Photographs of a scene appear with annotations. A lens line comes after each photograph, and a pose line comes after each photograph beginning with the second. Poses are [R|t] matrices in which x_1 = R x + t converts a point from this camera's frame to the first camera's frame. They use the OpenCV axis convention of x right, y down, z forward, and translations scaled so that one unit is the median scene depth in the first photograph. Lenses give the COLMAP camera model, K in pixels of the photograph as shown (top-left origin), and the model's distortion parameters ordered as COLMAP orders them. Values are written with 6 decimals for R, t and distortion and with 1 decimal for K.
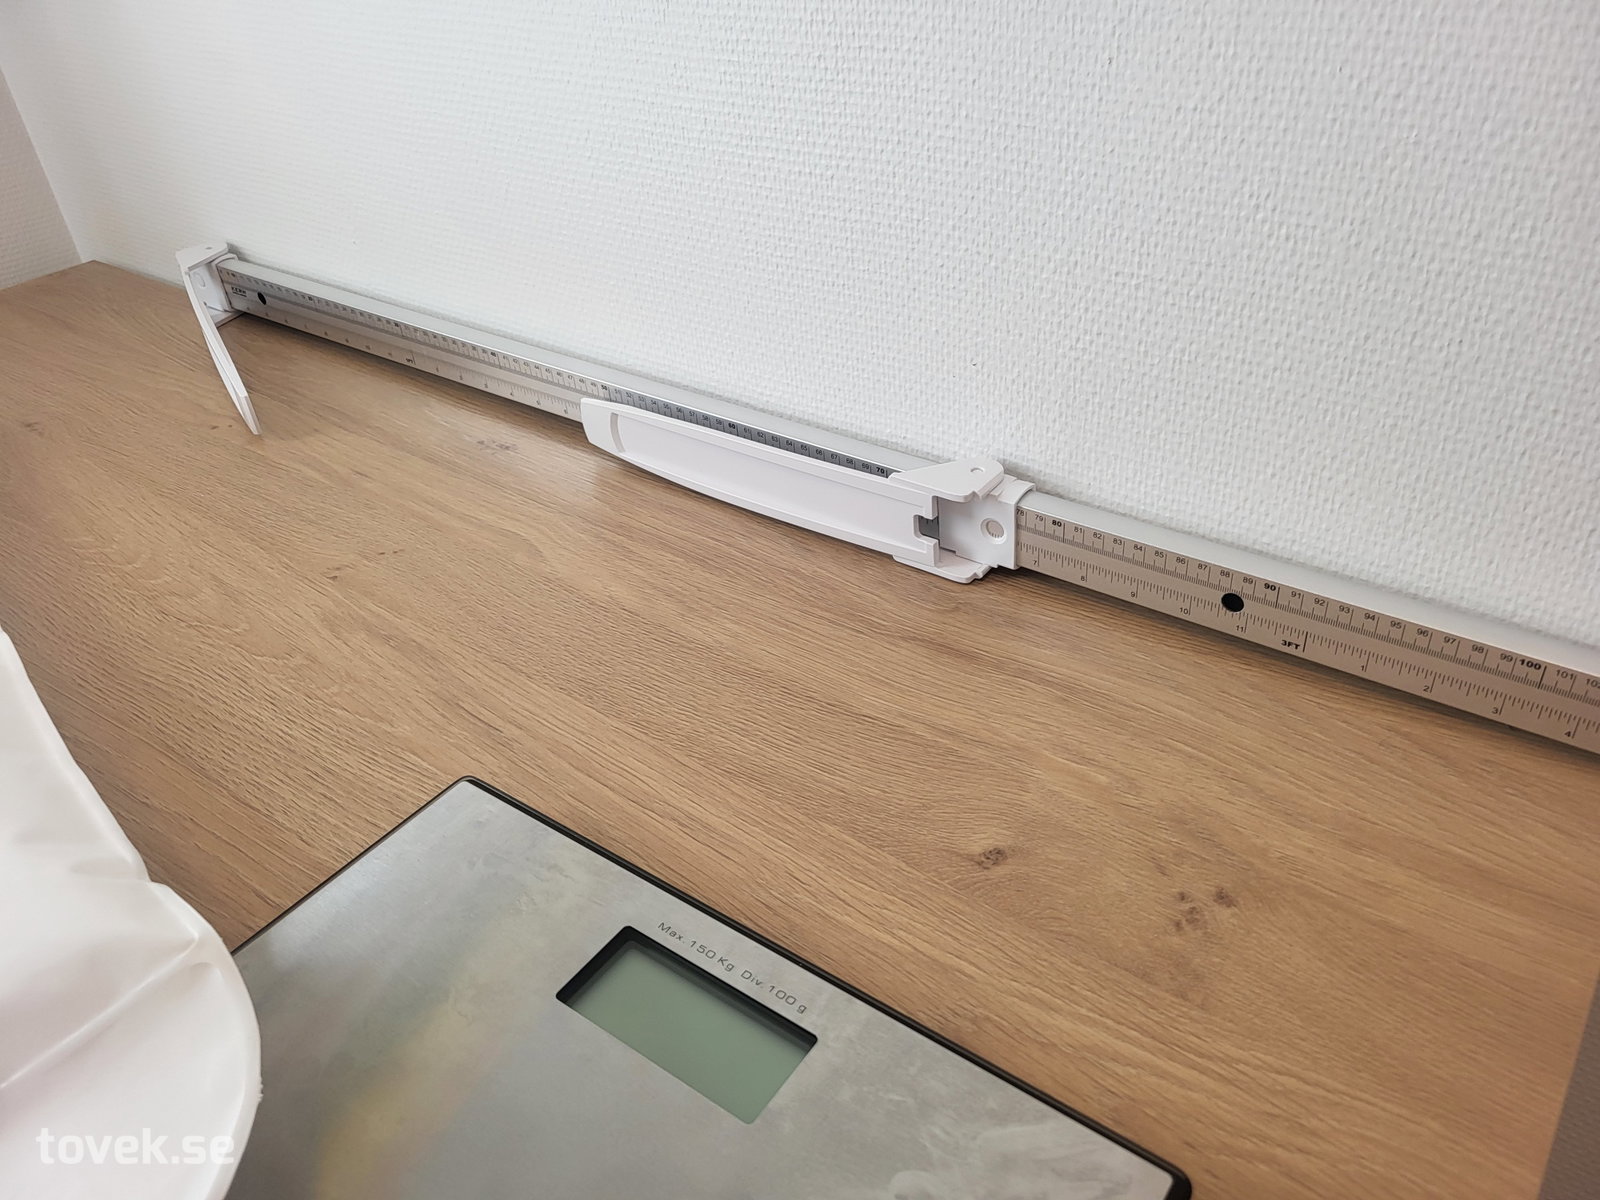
lens RADIAL K [[1270.1, 0, 808.2], [0, 1270.1, 591.6], [0, 0, 1]] dist [0.040322, -0.005008]
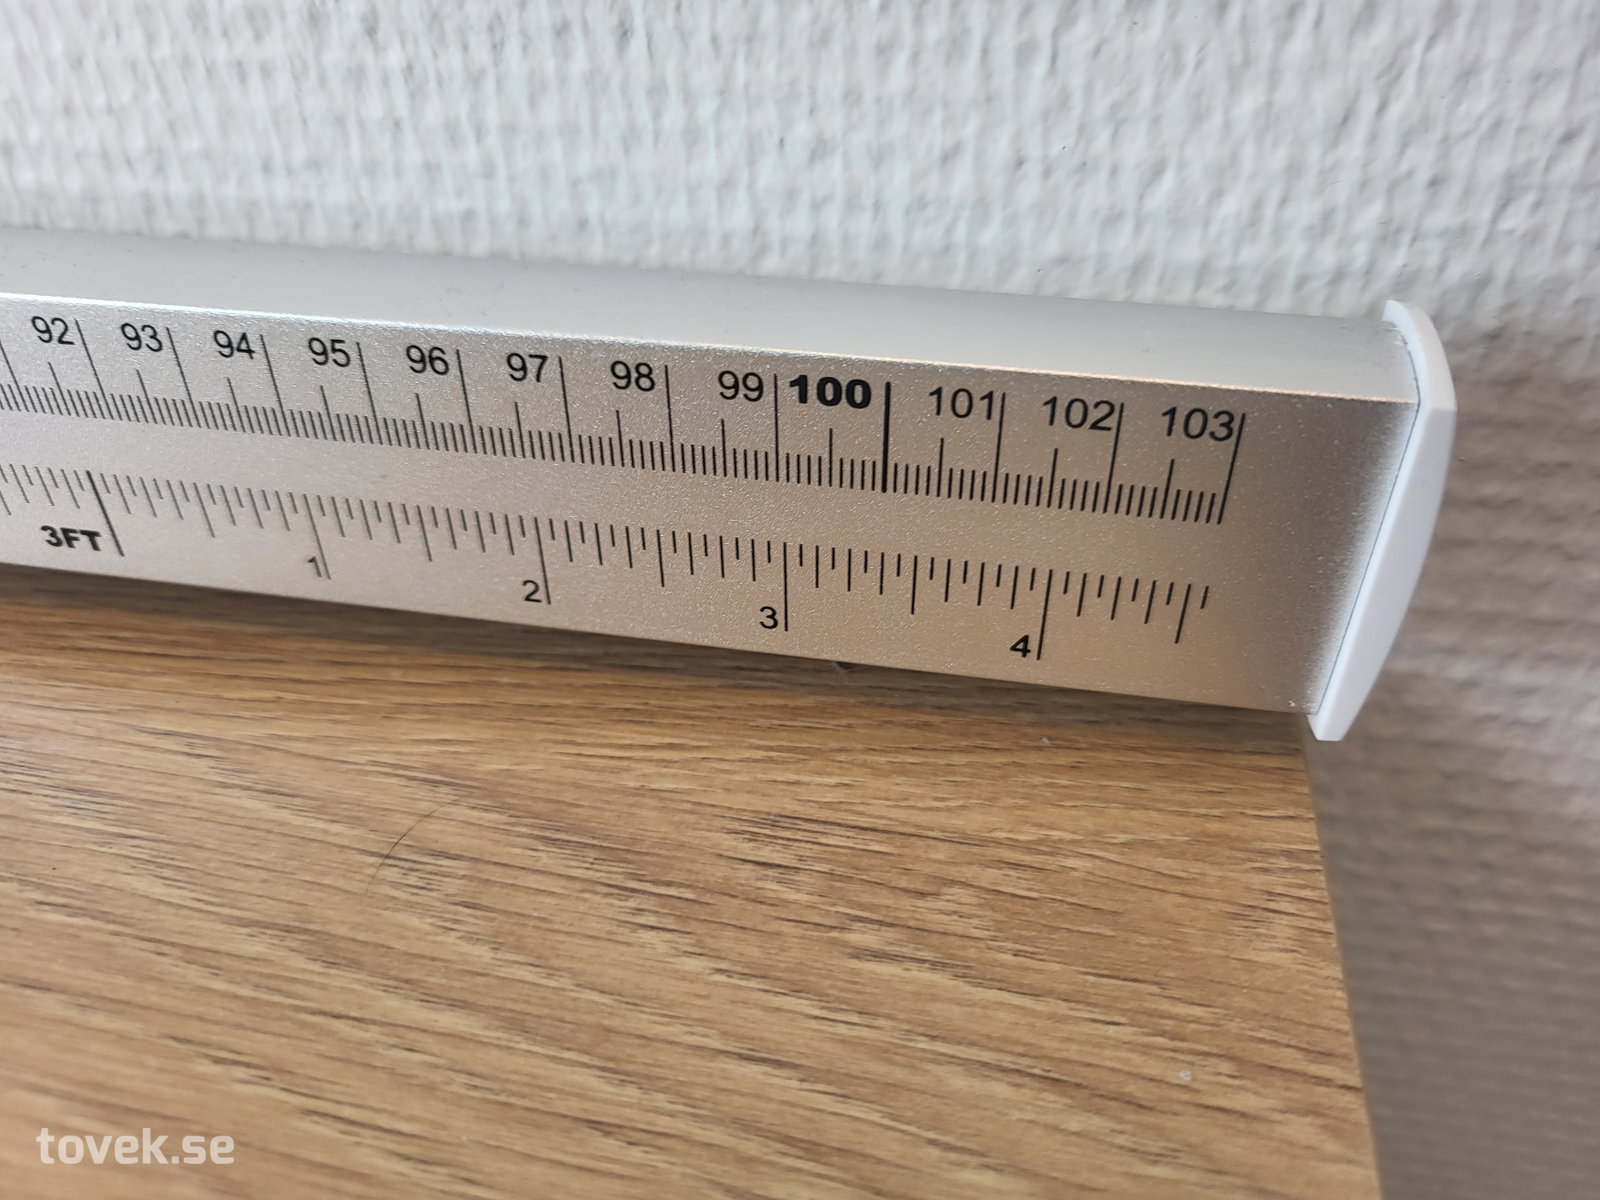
lens RADIAL K [[1270.1, 0, 808.2], [0, 1270.1, 591.6], [0, 0, 1]] dist [0.040322, -0.005008]
pose [[0.898491, -0.213968, 0.383316, 0.435355], [0.209051, 0.976357, 0.054992, 0.073607], [-0.386020, 0.030722, 0.921979, 0.744903]]
